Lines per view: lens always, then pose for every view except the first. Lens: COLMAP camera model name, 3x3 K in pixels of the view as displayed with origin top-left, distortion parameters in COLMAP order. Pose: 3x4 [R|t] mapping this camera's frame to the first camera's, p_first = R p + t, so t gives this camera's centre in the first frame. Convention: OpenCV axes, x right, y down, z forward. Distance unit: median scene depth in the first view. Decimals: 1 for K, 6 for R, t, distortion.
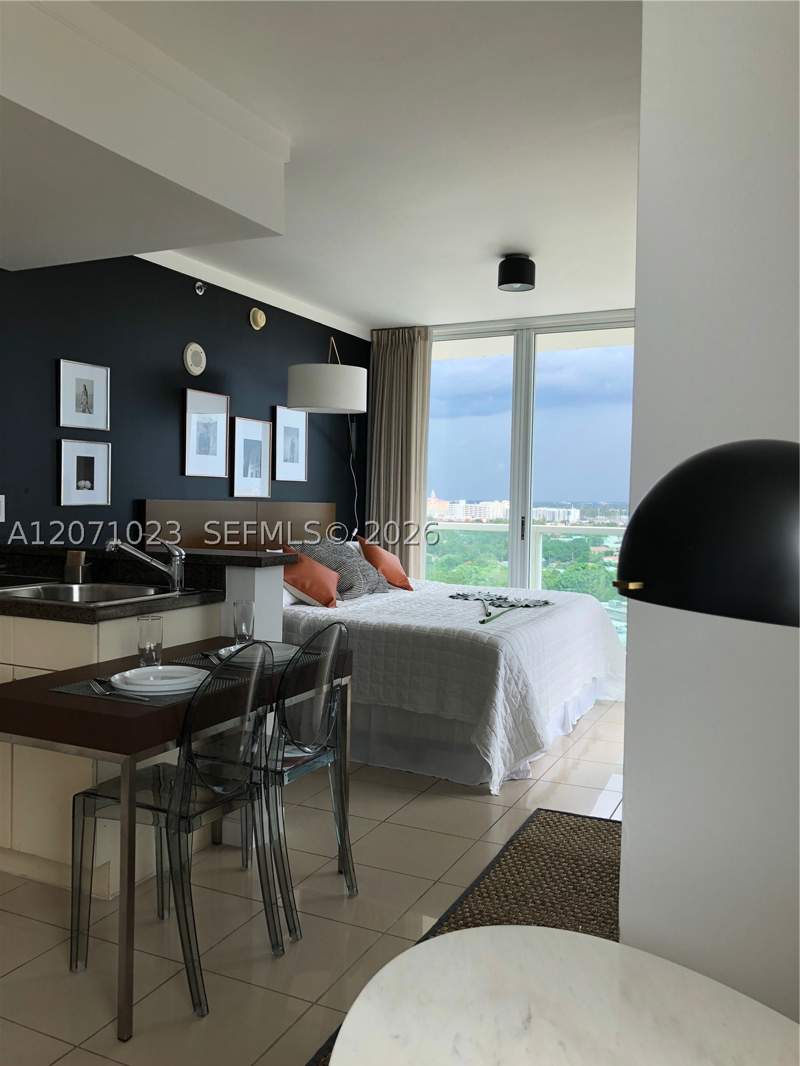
lens RADIAL K [[861.9, 0, 400.0], [0, 861.9, 533.0], [0, 0, 1]] dist [0.097532, -0.242794]
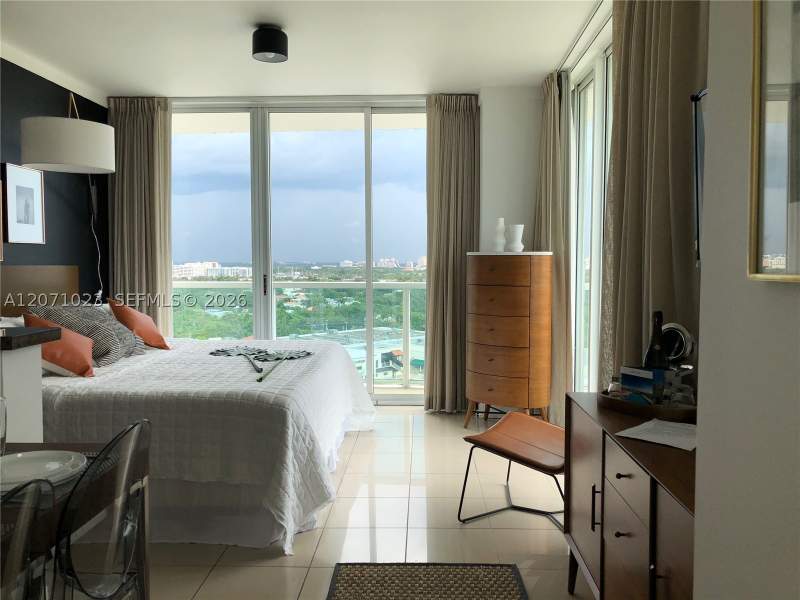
lens RADIAL K [[653.0, 0, 409.3], [0, 653.0, 296.3], [0, 0, 1]] dist [0.009360, -0.000713]
pose [[0.912598, -0.039012, 0.406993, -0.046275], [0.032256, 0.999204, 0.023451, -0.006511], [-0.407584, -0.008274, 0.913130, 0.203976]]
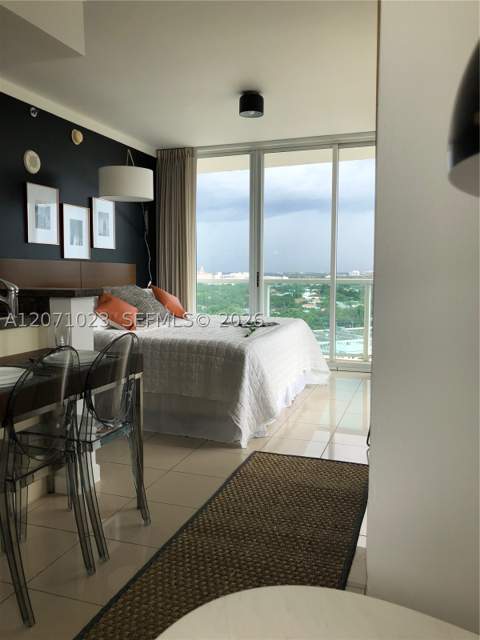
lens RADIAL K [[517.5, 0, 240.0], [0, 517.5, 320.0], [0, 0, 1]] dist [0.097532, -0.242794]
pose [[0.993656, -0.024710, 0.109714, 0.006460], [0.018724, 0.998297, 0.055257, 0.022017], [-0.110893, -0.052853, 0.992426, 0.087048]]
